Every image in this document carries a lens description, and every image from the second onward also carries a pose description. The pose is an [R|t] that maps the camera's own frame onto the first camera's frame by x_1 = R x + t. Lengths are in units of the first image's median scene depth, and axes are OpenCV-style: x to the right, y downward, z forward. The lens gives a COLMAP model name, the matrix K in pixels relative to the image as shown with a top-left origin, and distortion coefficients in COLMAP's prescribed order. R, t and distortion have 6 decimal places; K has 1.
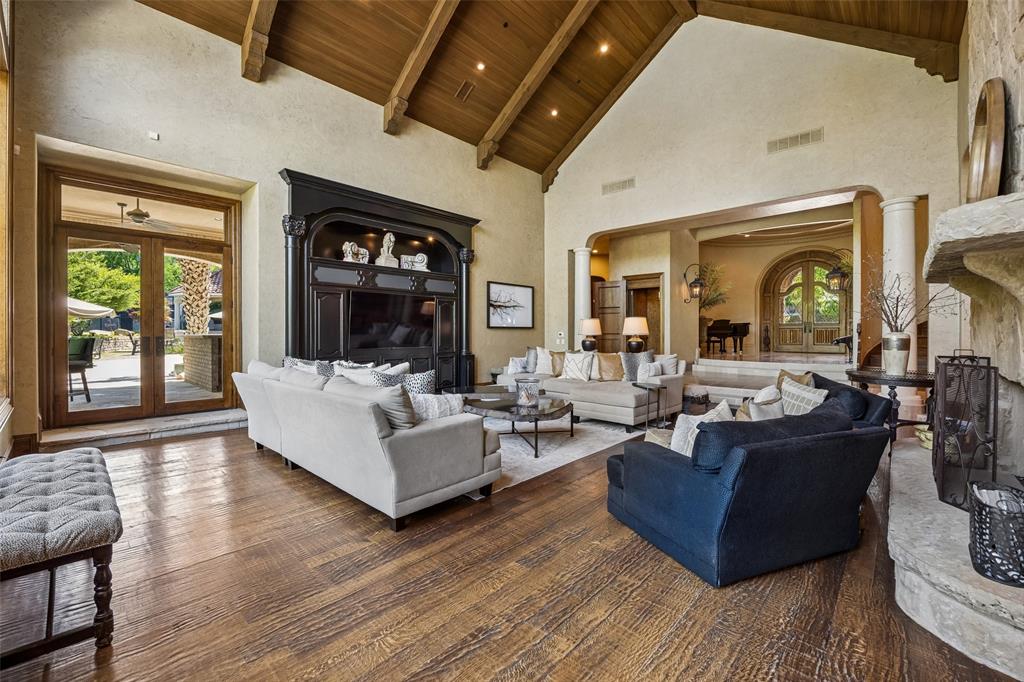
lens RADIAL K [[425.7, 0, 503.5], [0, 425.7, 334.6], [0, 0, 1]] dist [-0.008360, 0.000003]
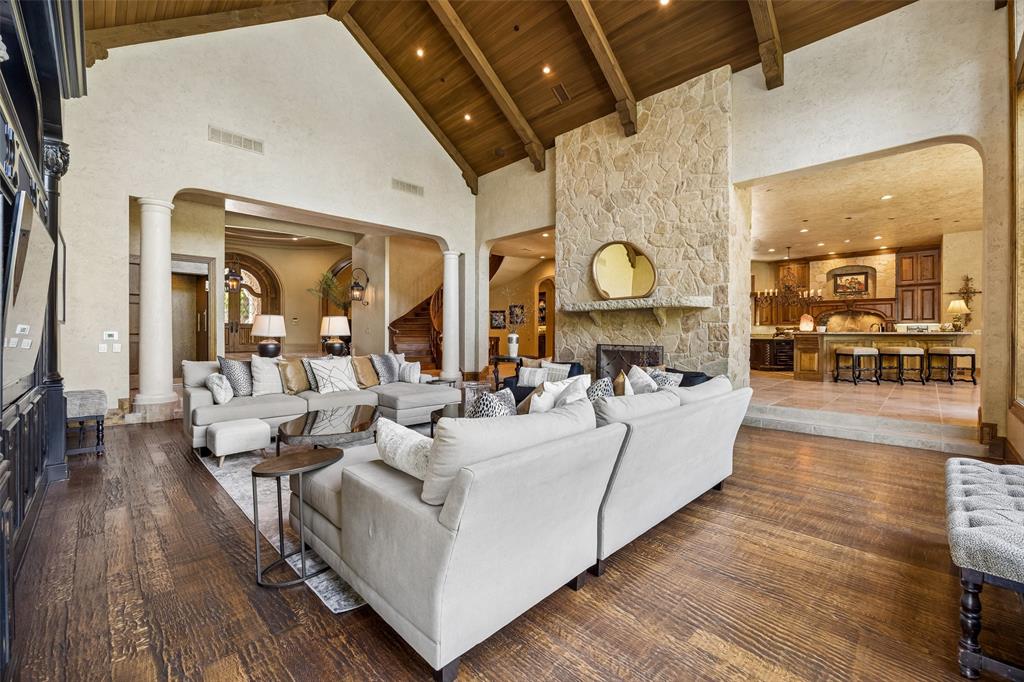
lens RADIAL K [[425.7, 0, 509.3], [0, 425.7, 334.7], [0, 0, 1]] dist [-0.008360, 0.000003]
pose [[0.029613, -0.007425, 0.999534, -0.524982], [0.001339, 0.999972, 0.007389, -0.006824], [-0.999561, 0.001120, 0.029622, 0.538451]]
